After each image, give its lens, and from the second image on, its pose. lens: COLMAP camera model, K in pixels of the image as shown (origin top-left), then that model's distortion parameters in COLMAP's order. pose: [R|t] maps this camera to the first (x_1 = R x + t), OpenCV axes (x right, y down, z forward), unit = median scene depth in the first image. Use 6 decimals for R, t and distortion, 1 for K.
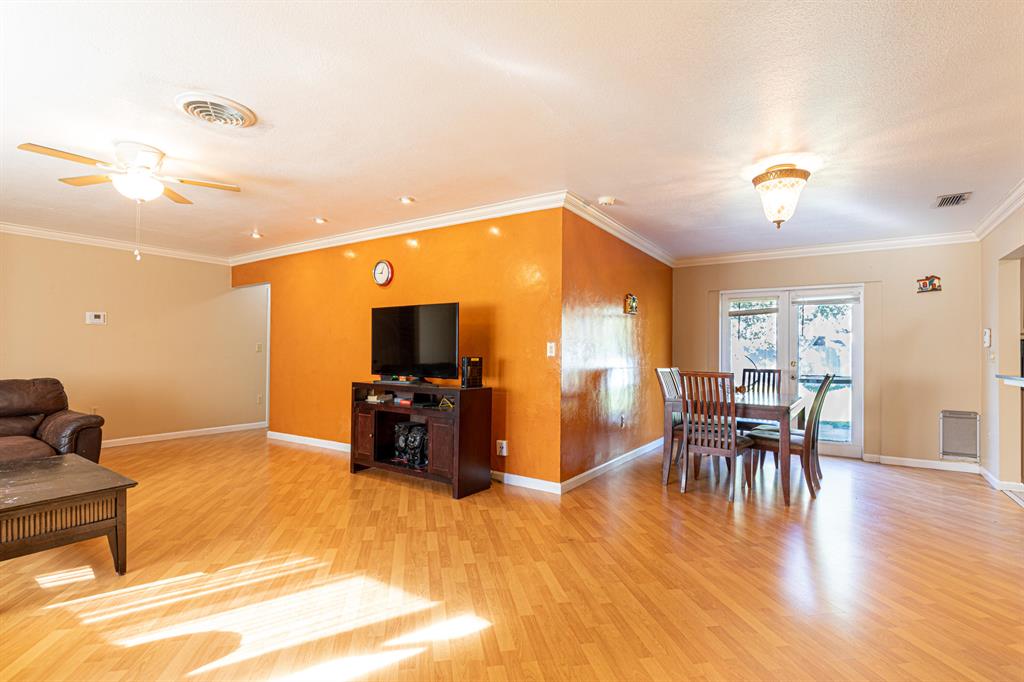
lens RADIAL K [[494.6, 0, 518.2], [0, 494.6, 347.3], [0, 0, 1]] dist [-0.001309, -0.000201]
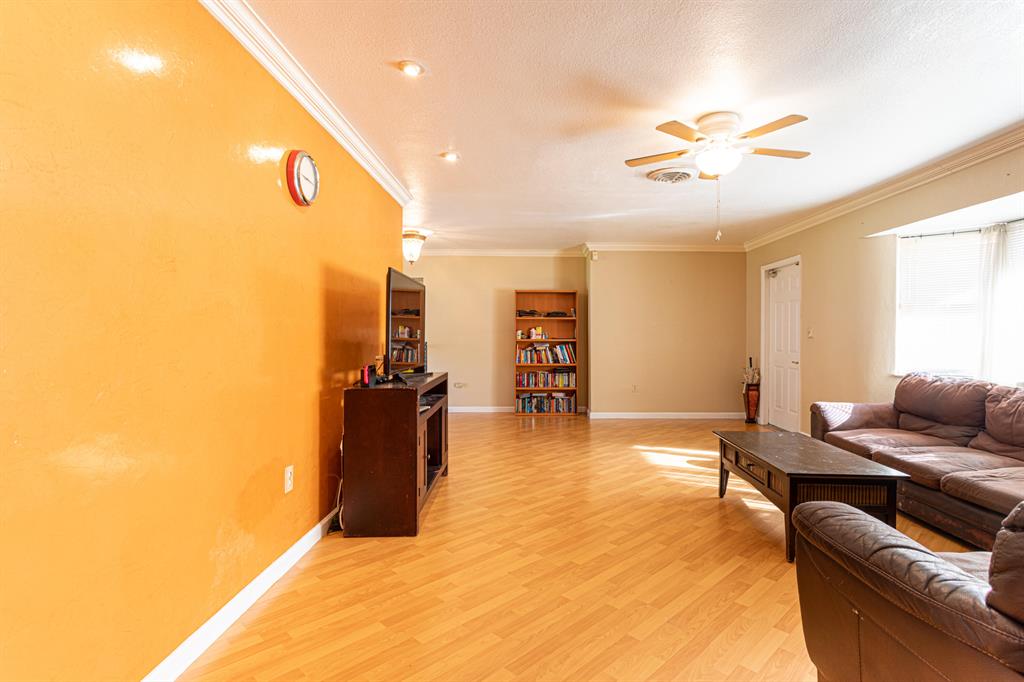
lens RADIAL K [[494.6, 0, 518.0], [0, 494.6, 334.1], [0, 0, 1]] dist [-0.001309, -0.000201]
pose [[-0.522635, -0.015003, 0.852425, -1.323431], [-0.005933, 0.999885, 0.013961, -0.021083], [-0.852536, 0.002239, -0.522664, 1.744338]]
